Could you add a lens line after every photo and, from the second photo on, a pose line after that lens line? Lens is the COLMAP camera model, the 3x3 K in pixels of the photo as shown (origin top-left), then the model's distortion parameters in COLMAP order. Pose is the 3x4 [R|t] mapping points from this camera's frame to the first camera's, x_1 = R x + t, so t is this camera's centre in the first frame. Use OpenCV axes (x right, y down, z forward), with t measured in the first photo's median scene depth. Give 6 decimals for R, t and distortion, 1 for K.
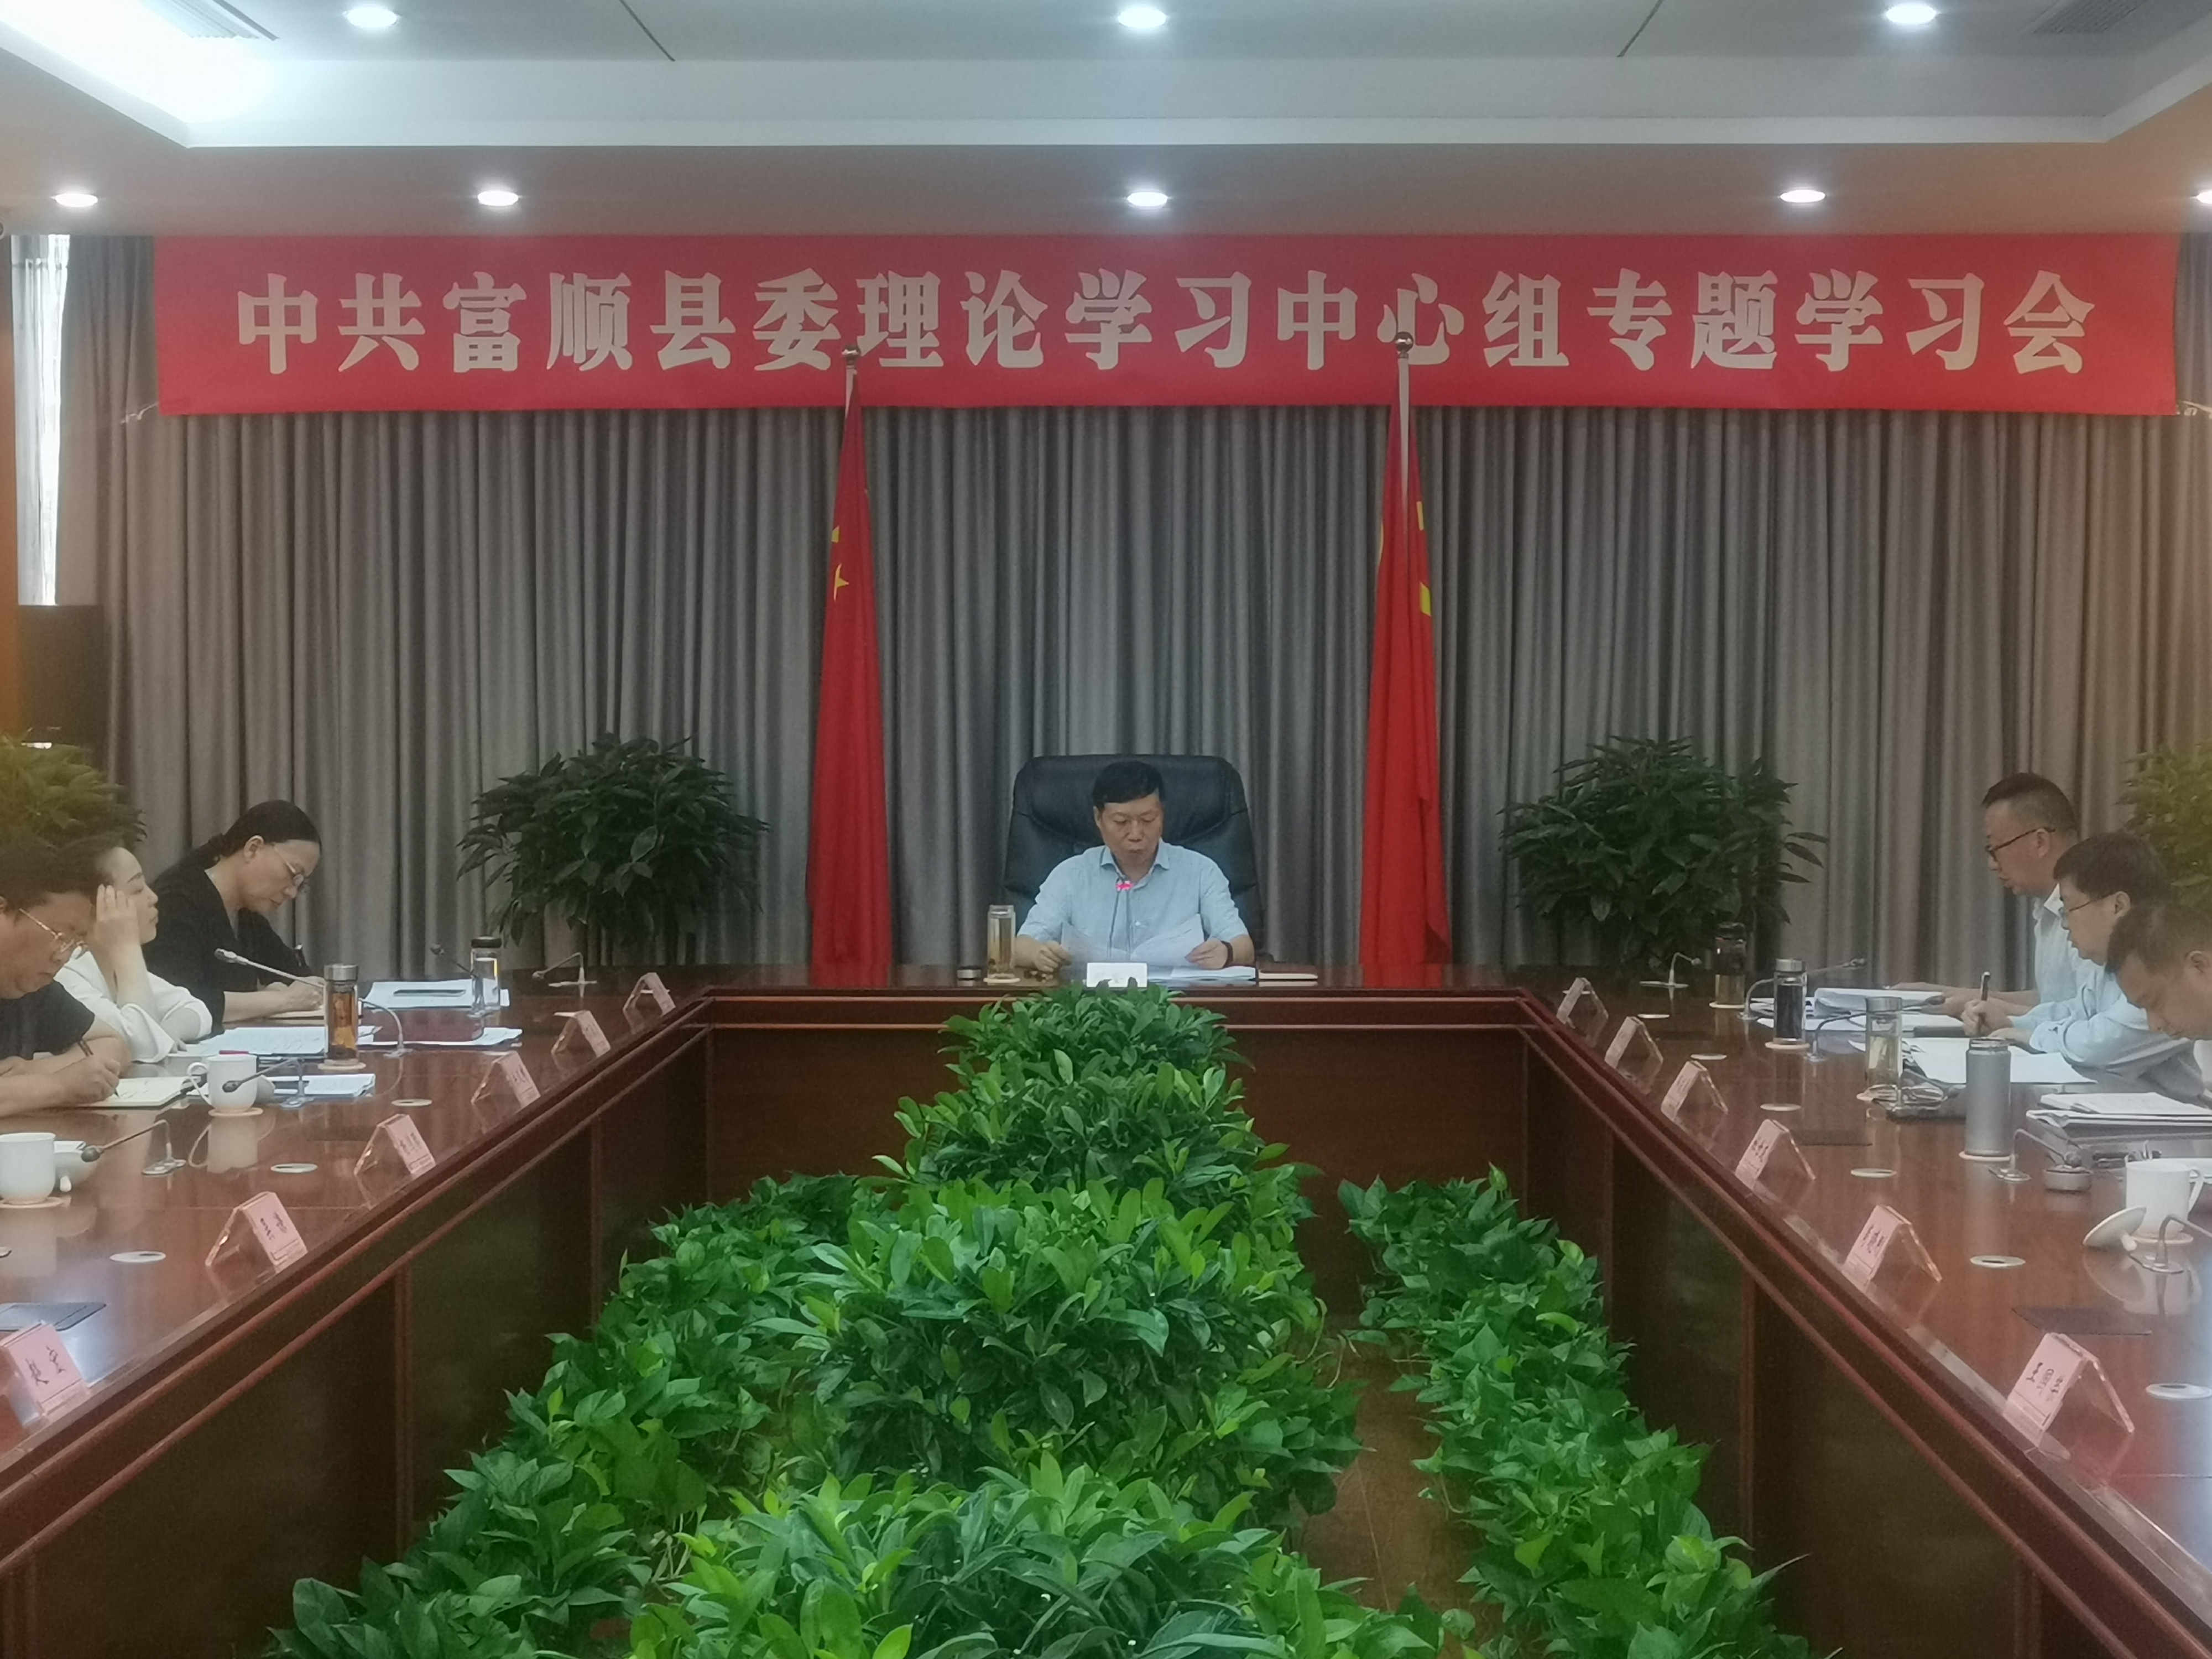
lens RADIAL K [[3335.9, 0, 1112.8], [0, 3335.9, 847.2], [0, 0, 1]] dist [0.039324, 0.000000]
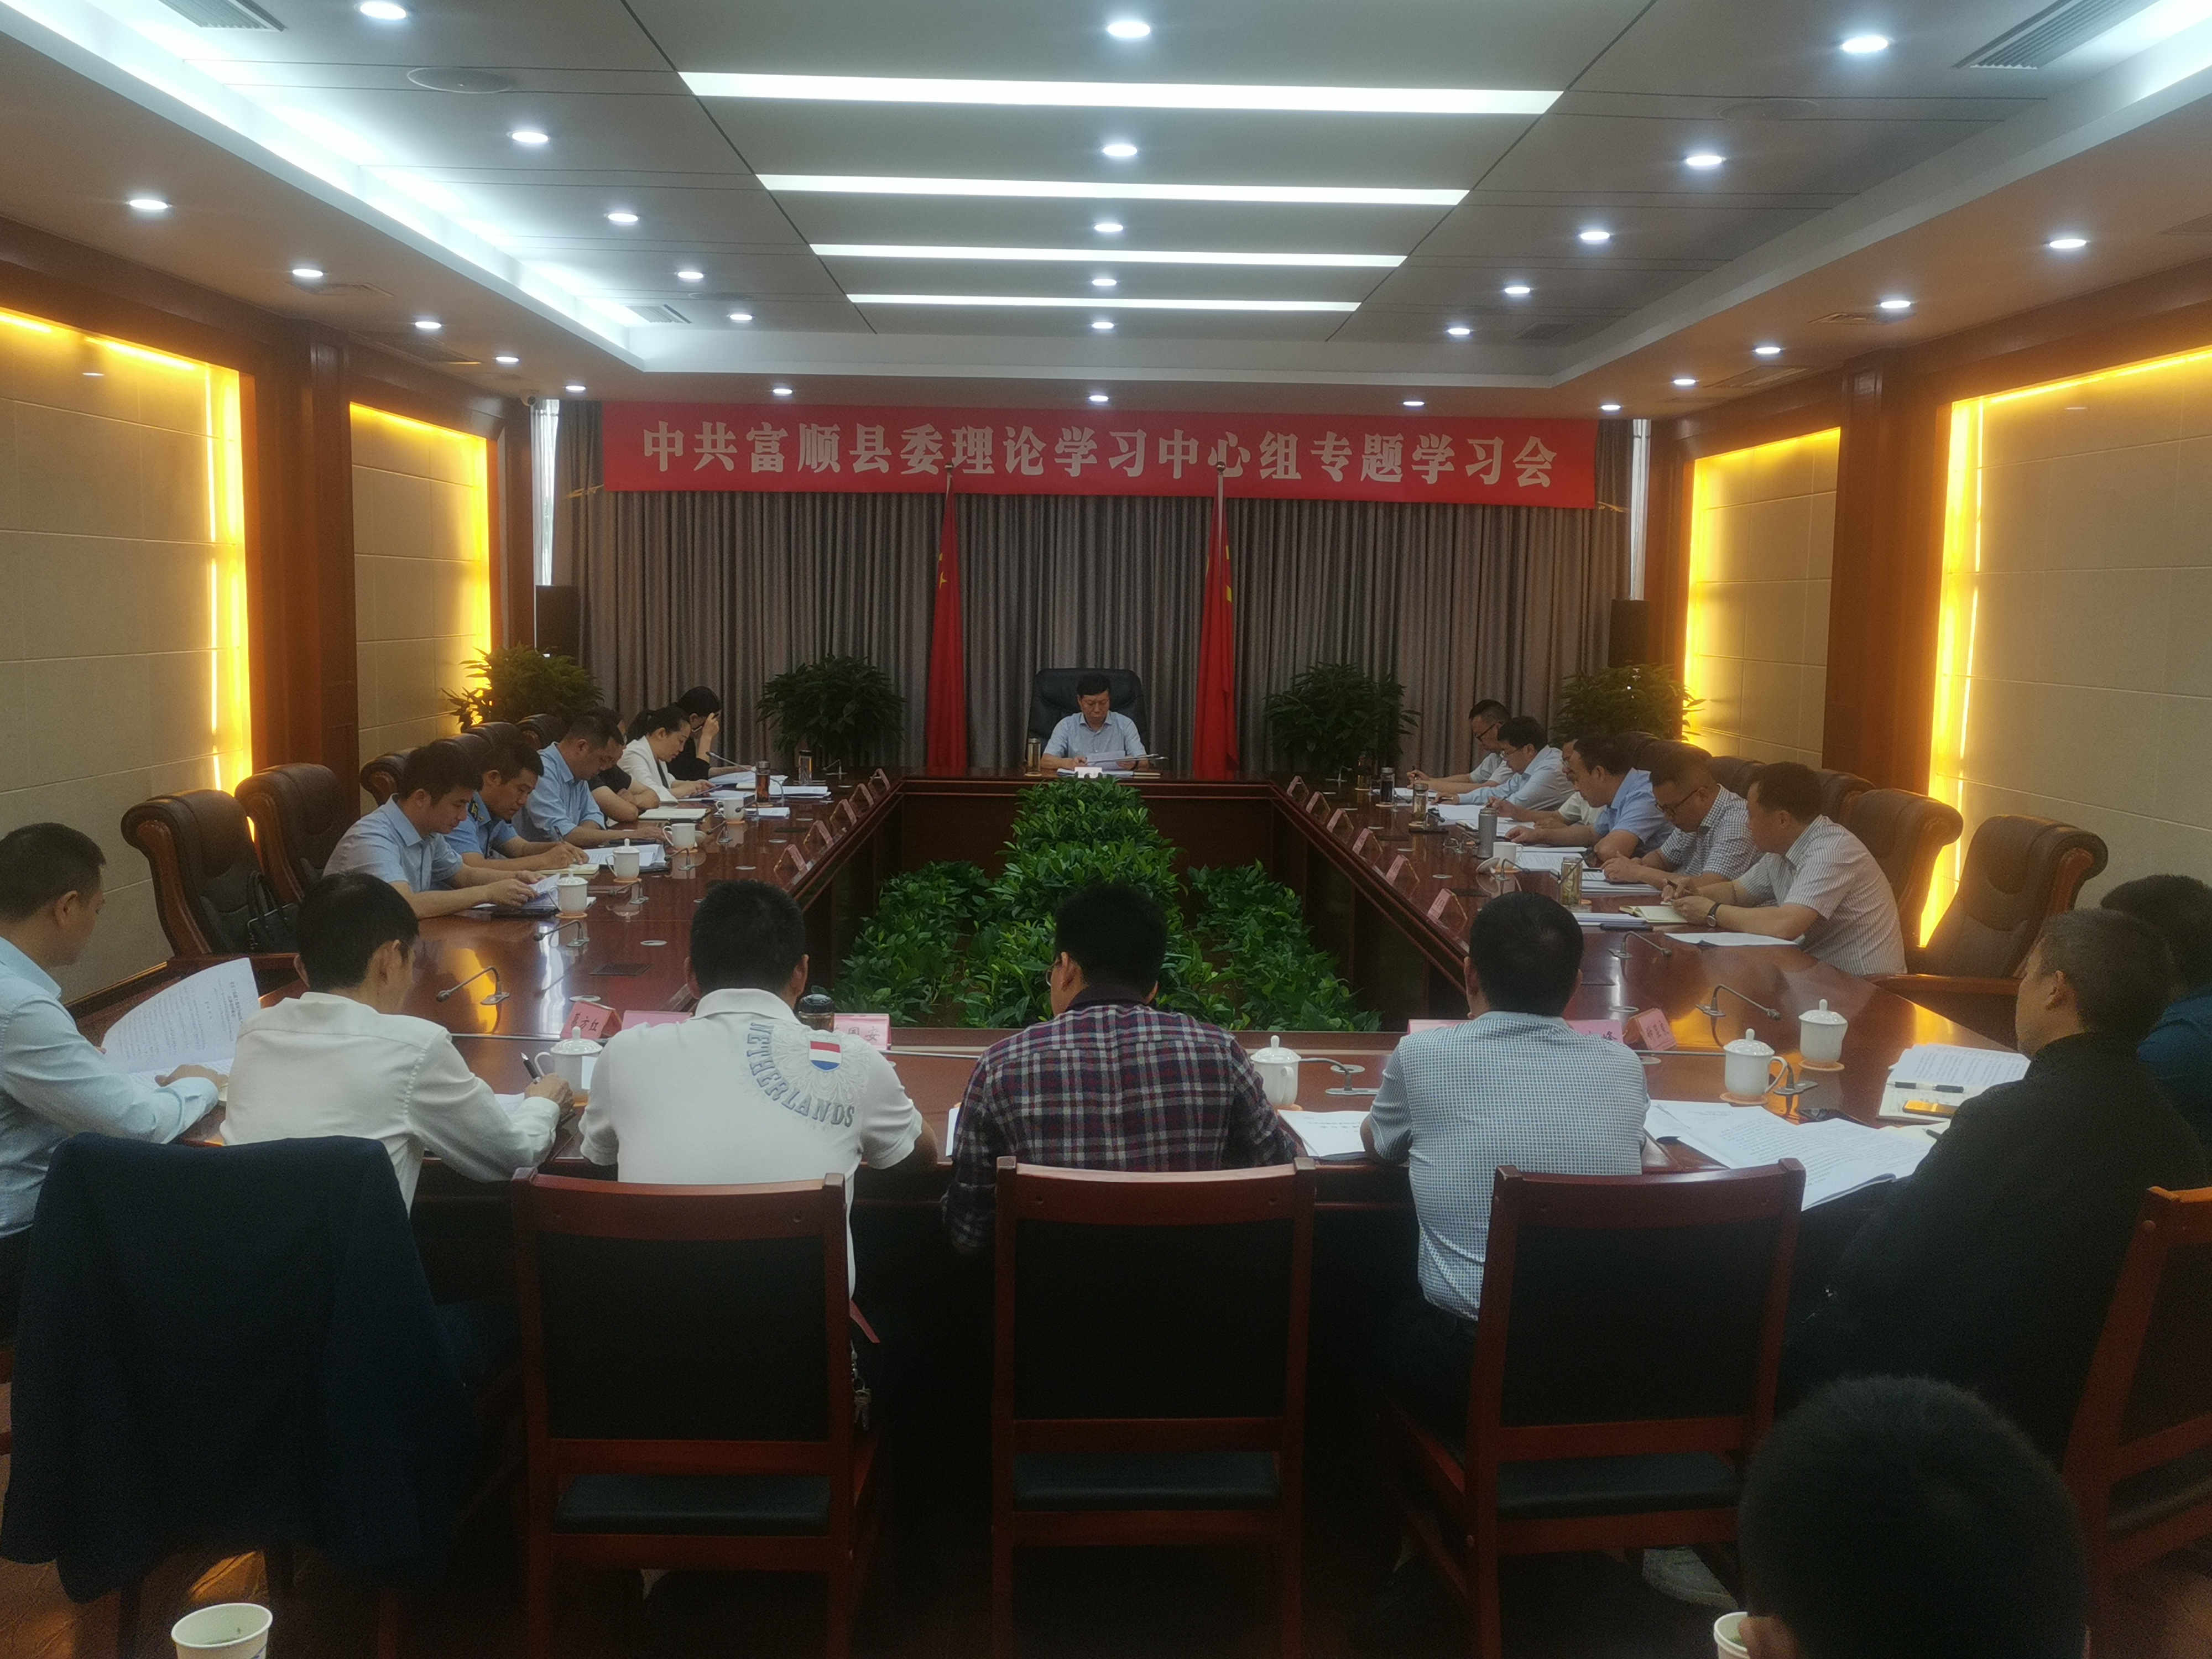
lens RADIAL K [[2184.2, 0, 1110.1], [0, 2184.2, 853.0], [0, 0, 1]] dist [0.067288, 0.000000]
pose [[0.998940, 0.010325, 0.044866, -0.037878], [-0.013299, 0.997698, 0.066501, -0.003748], [-0.044076, -0.067027, 0.996777, -0.344074]]
